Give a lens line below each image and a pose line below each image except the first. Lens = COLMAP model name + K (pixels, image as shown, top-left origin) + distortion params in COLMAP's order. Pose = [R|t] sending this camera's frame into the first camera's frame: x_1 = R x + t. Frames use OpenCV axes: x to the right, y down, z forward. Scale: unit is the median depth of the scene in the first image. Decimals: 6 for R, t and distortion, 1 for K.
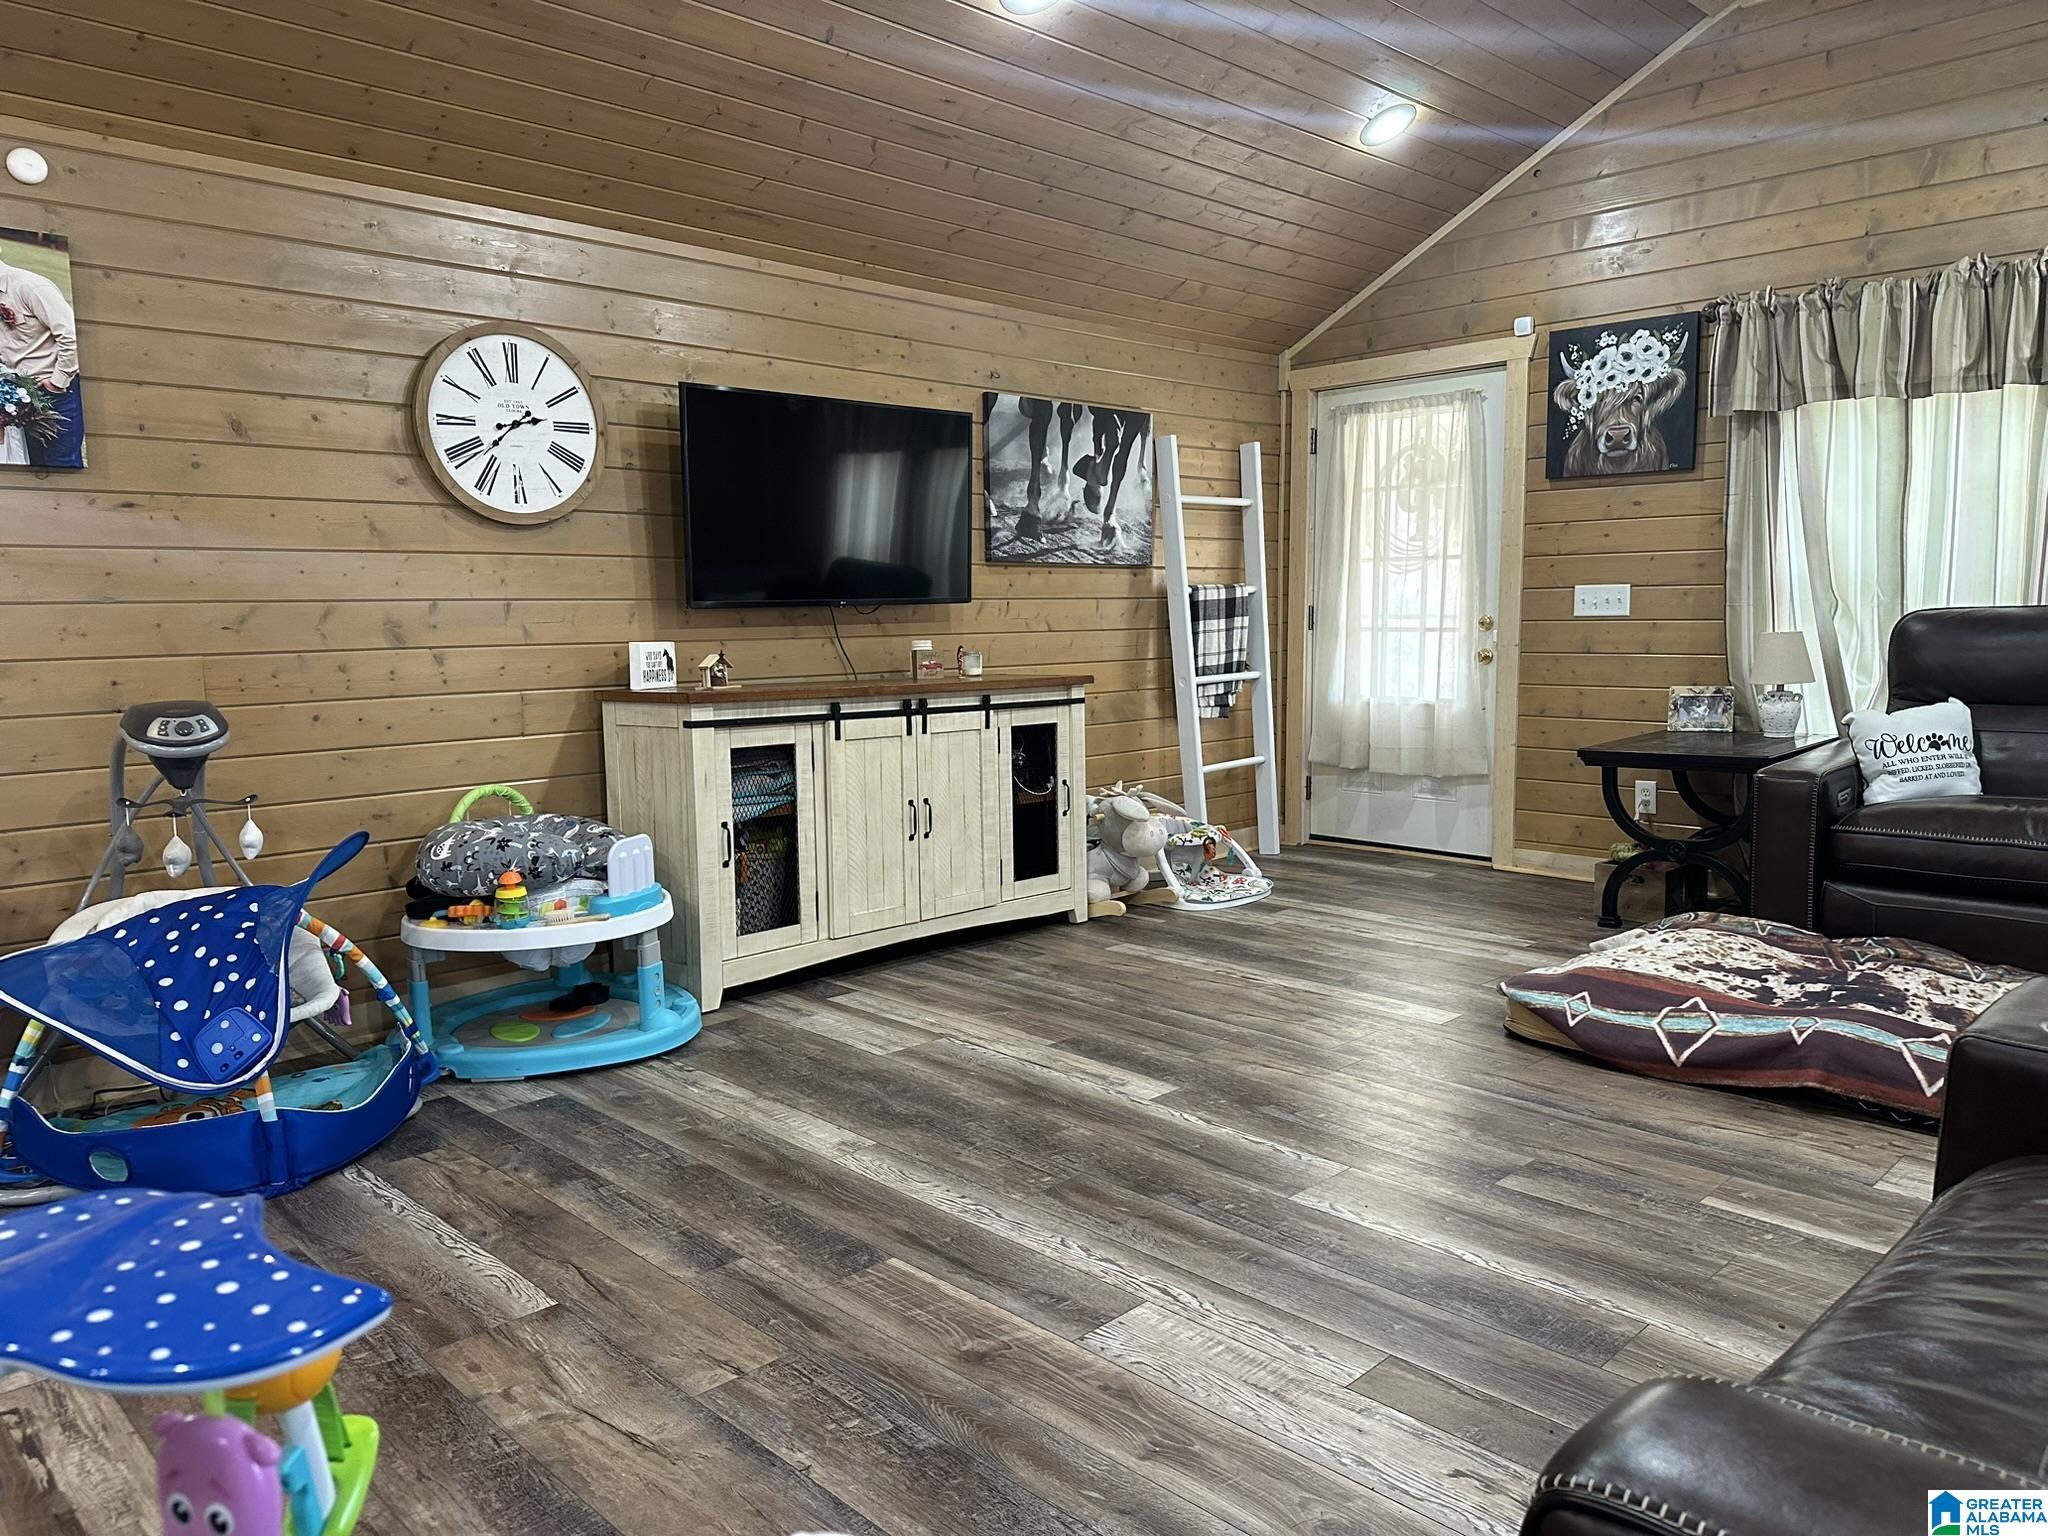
lens RADIAL K [[1436.8, 0, 1017.3], [0, 1436.8, 738.3], [0, 0, 1]] dist [0.063322, -0.076654]
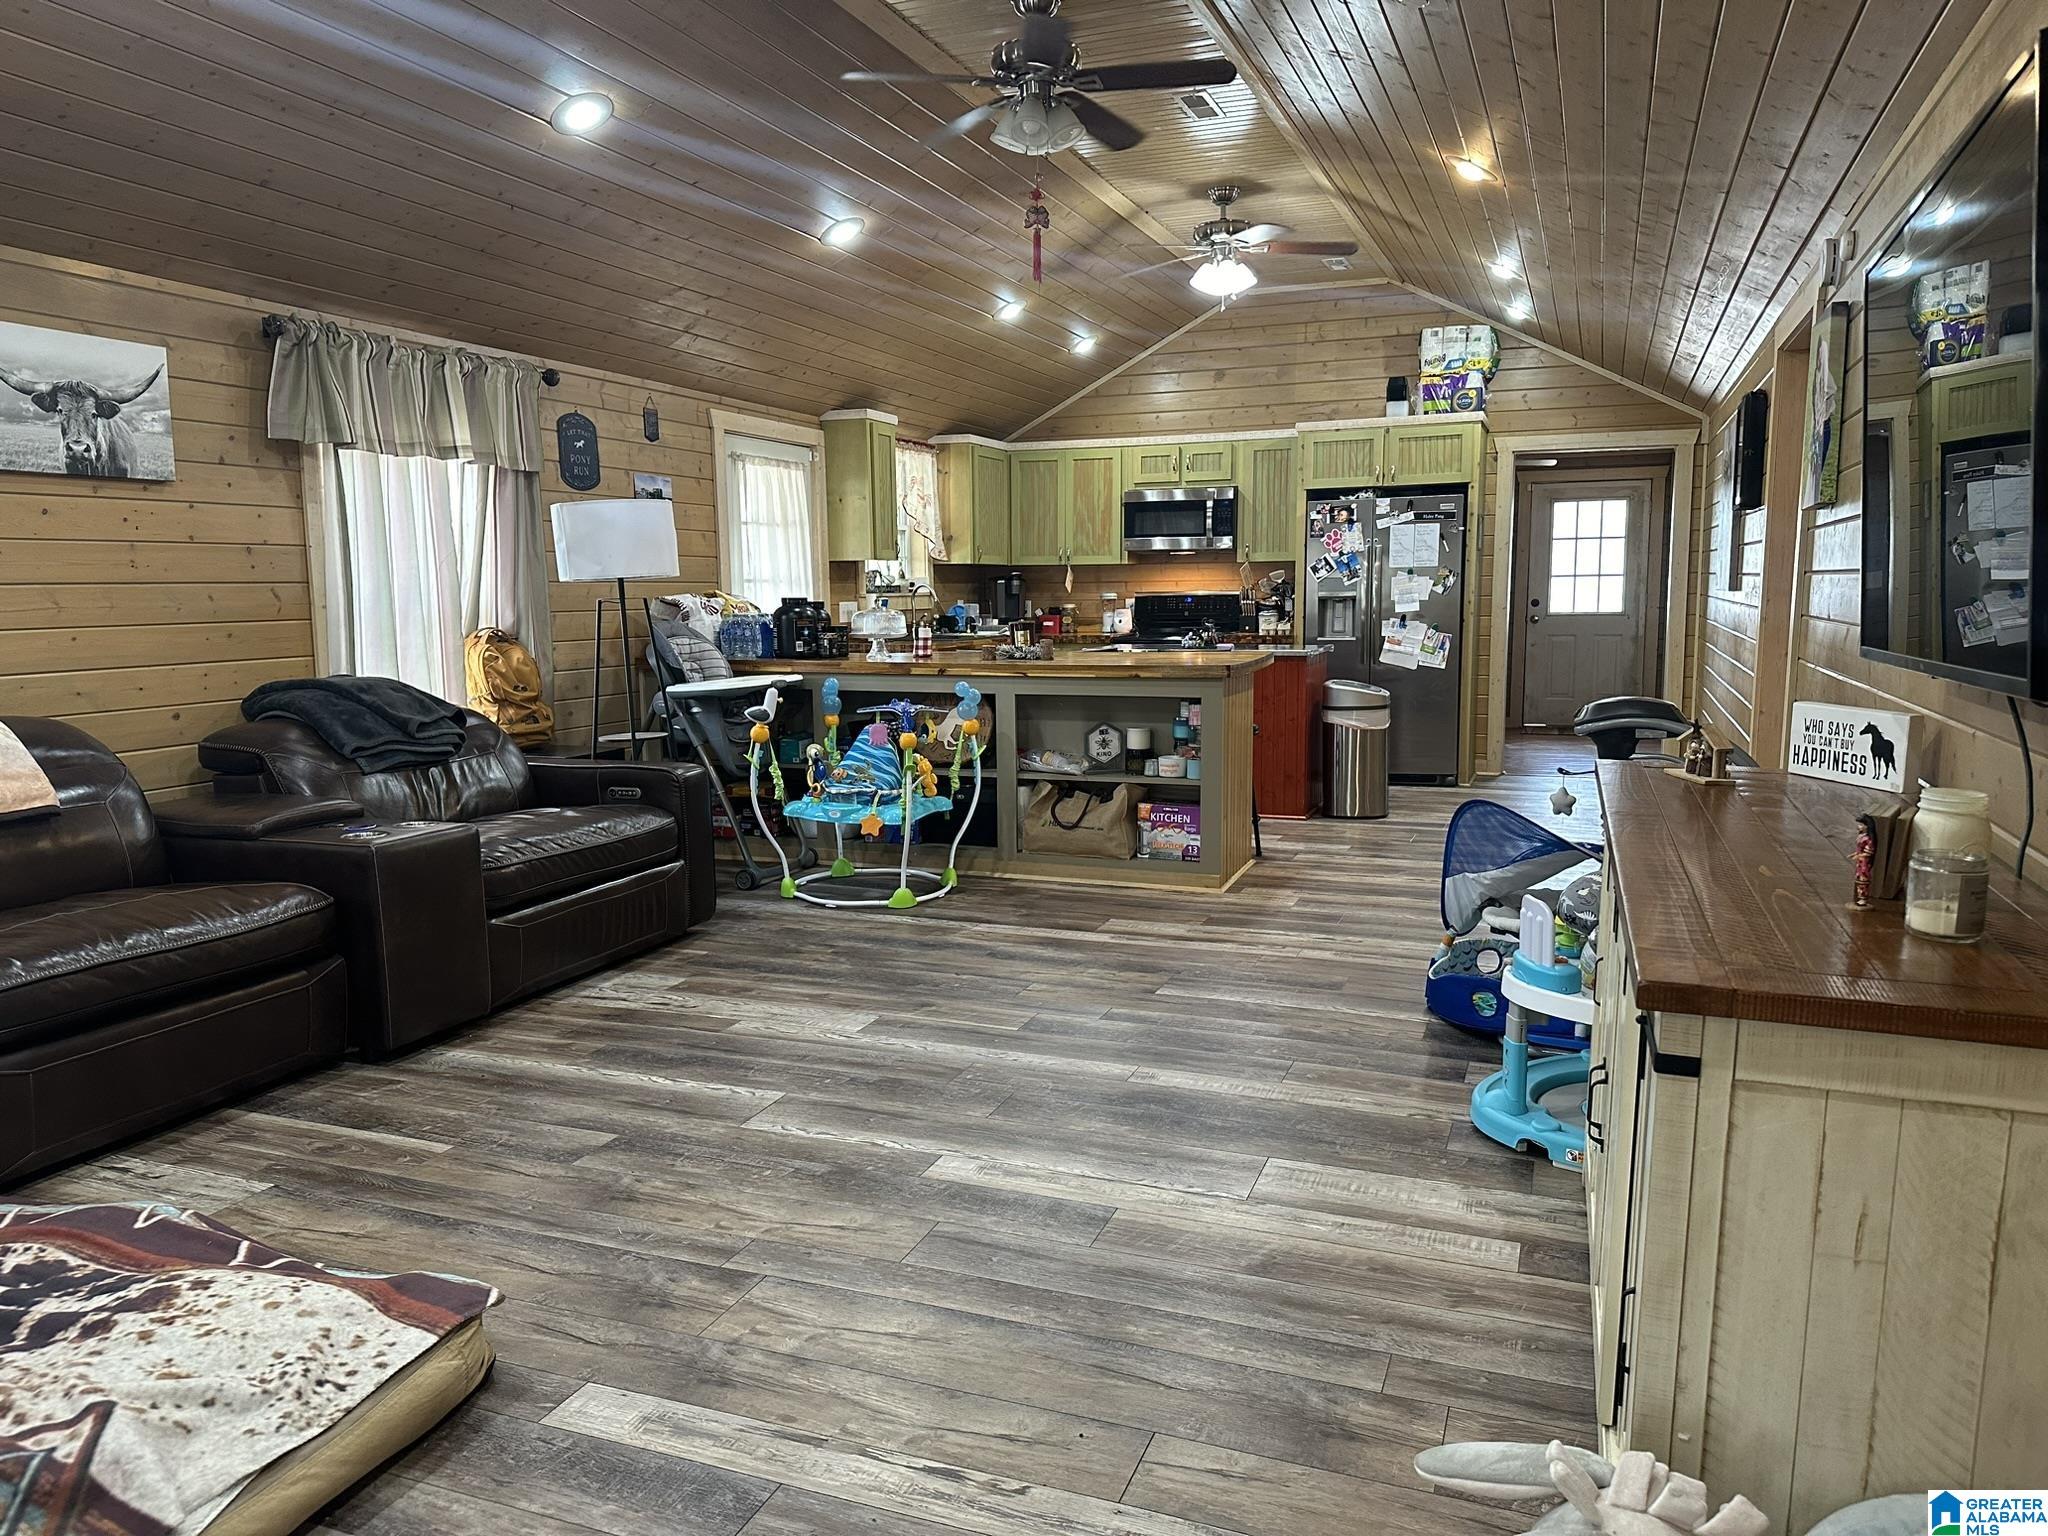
lens RADIAL K [[1436.8, 0, 1041.3], [0, 1436.8, 777.0], [0, 0, 1]] dist [0.063322, -0.076654]
pose [[-0.910231, 0.070851, -0.407995, 0.283101], [-0.020749, 0.976214, 0.215815, -0.147062], [0.413581, 0.204907, -0.887110, 1.265823]]
